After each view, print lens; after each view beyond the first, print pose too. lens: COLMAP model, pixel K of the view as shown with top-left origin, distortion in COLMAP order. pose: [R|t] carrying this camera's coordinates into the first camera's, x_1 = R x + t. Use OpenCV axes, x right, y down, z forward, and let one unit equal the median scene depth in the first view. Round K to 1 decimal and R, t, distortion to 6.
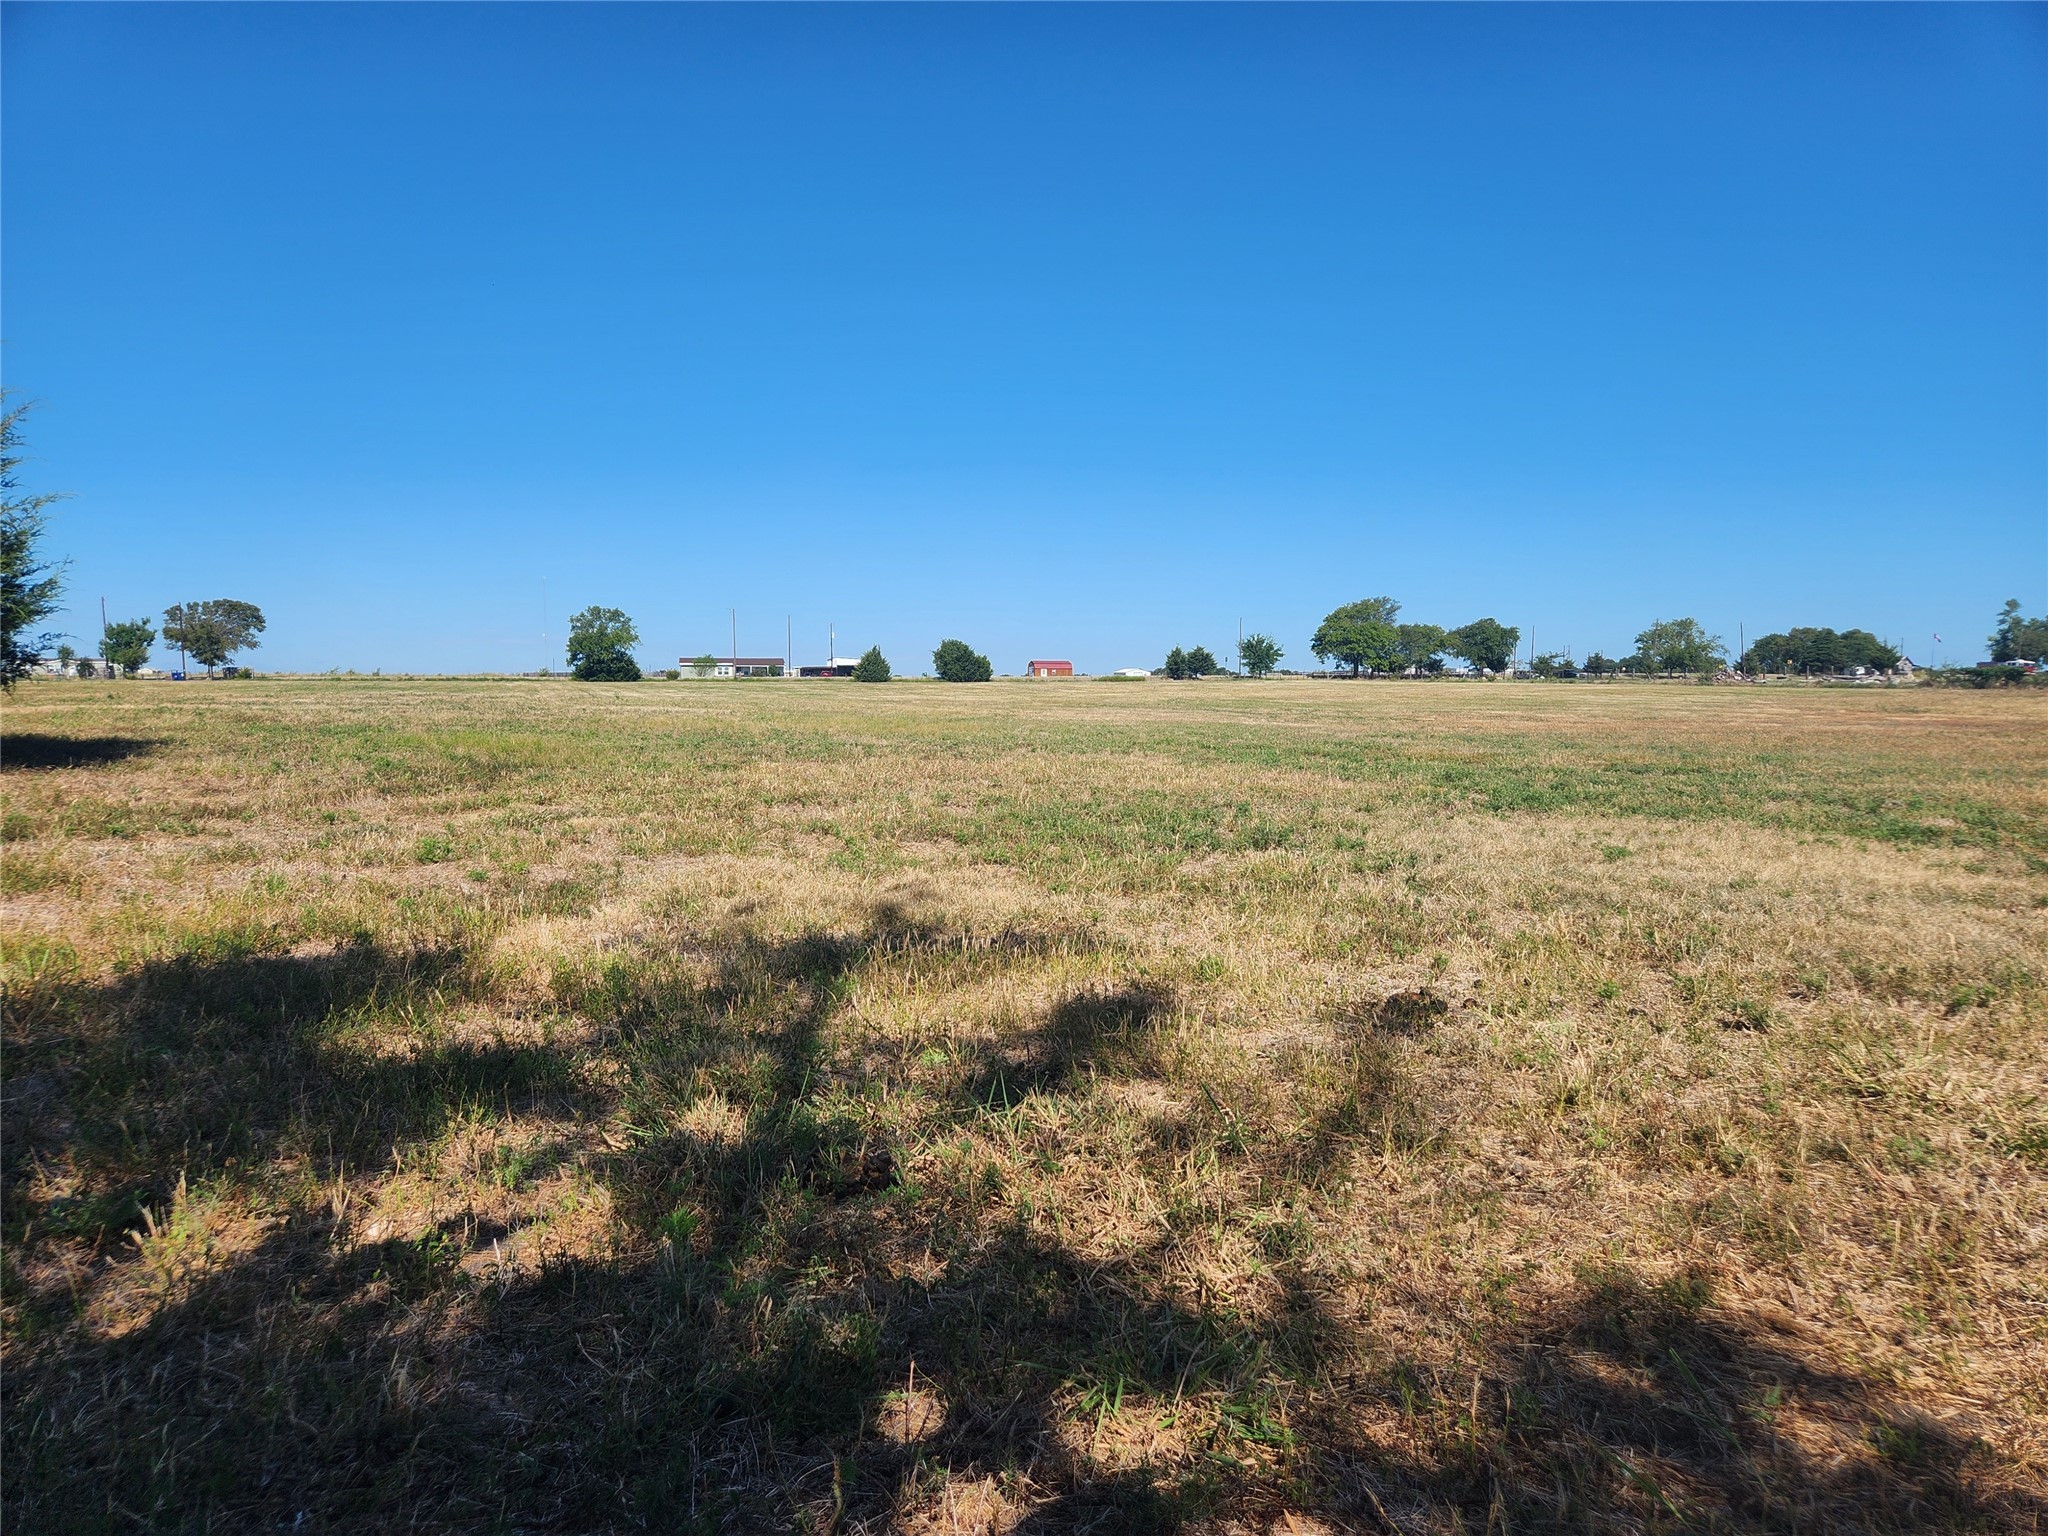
lens RADIAL K [[1370.1, 0, 1024.0], [0, 1370.1, 768.0], [0, 0, 1]] dist [0.074494, -0.058117]
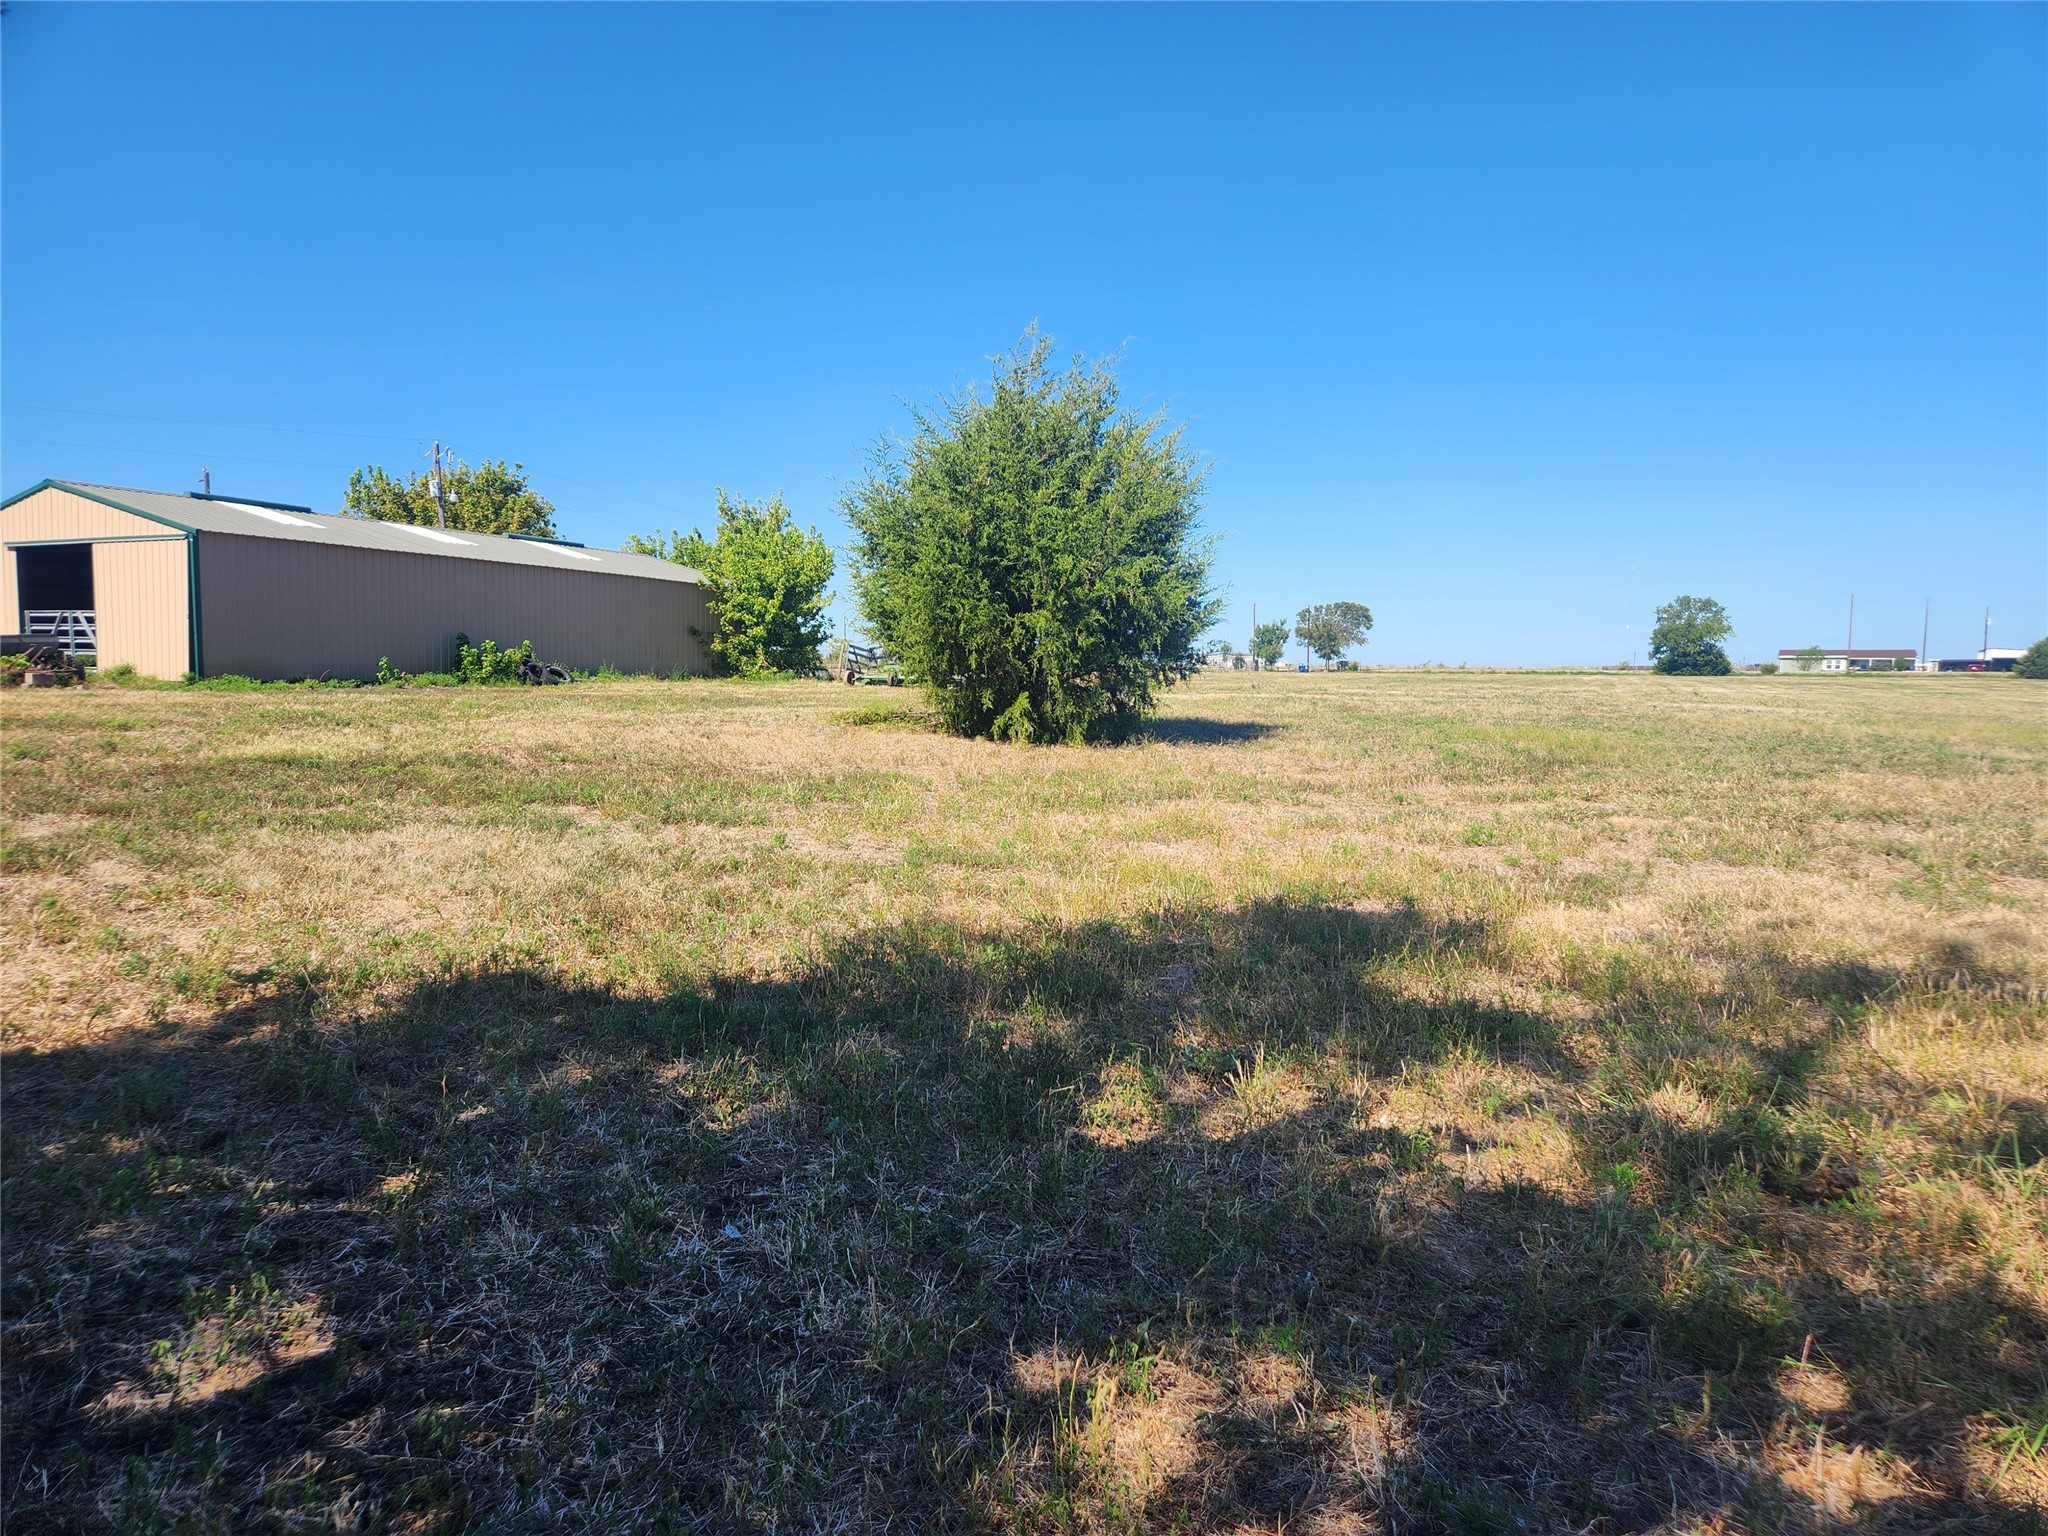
lens RADIAL K [[1355.1, 0, 1024.2], [0, 1355.1, 801.9], [0, 0, 1]] dist [0.067096, -0.056944]
pose [[0.734602, 0.075086, -0.674330, 0.030657], [-0.054237, 0.997176, 0.051949, -0.002975], [0.676327, -0.001588, 0.736600, -0.040773]]
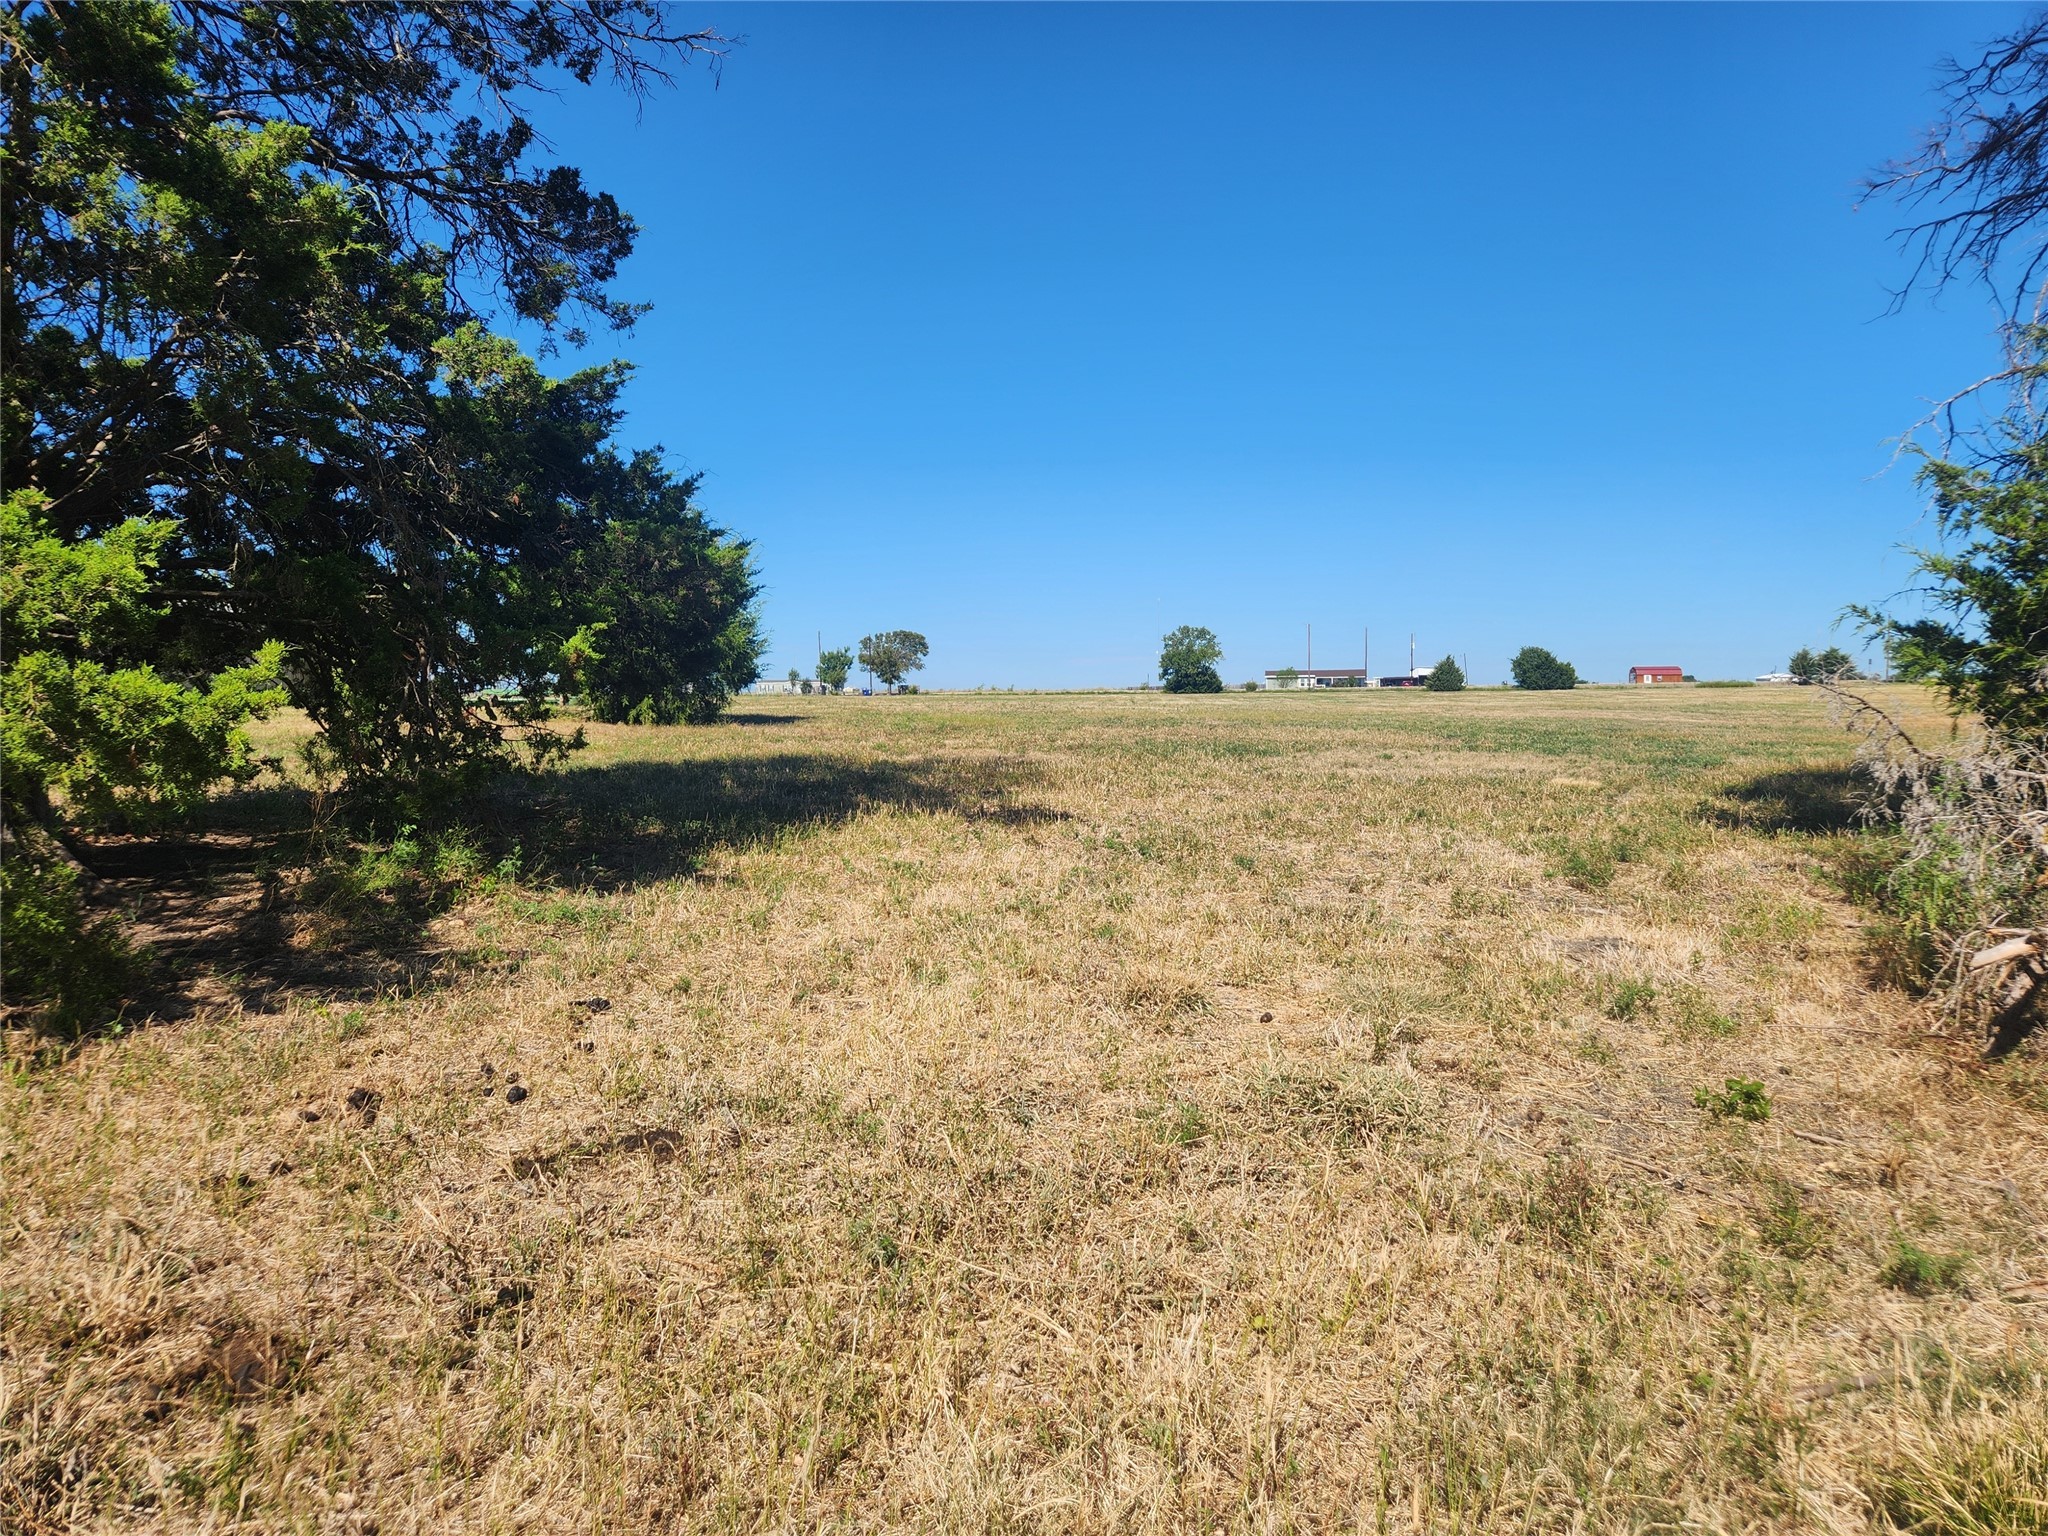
lens RADIAL K [[1388.6, 0, 1024.0], [0, 1388.6, 768.0], [0, 0, 1]] dist [0.083279, -0.056227]
pose [[0.905194, 0.014773, -0.424742, 0.457551], [-0.018972, 0.999804, -0.005659, 0.054230], [0.424575, 0.013181, 0.905297, -0.607536]]
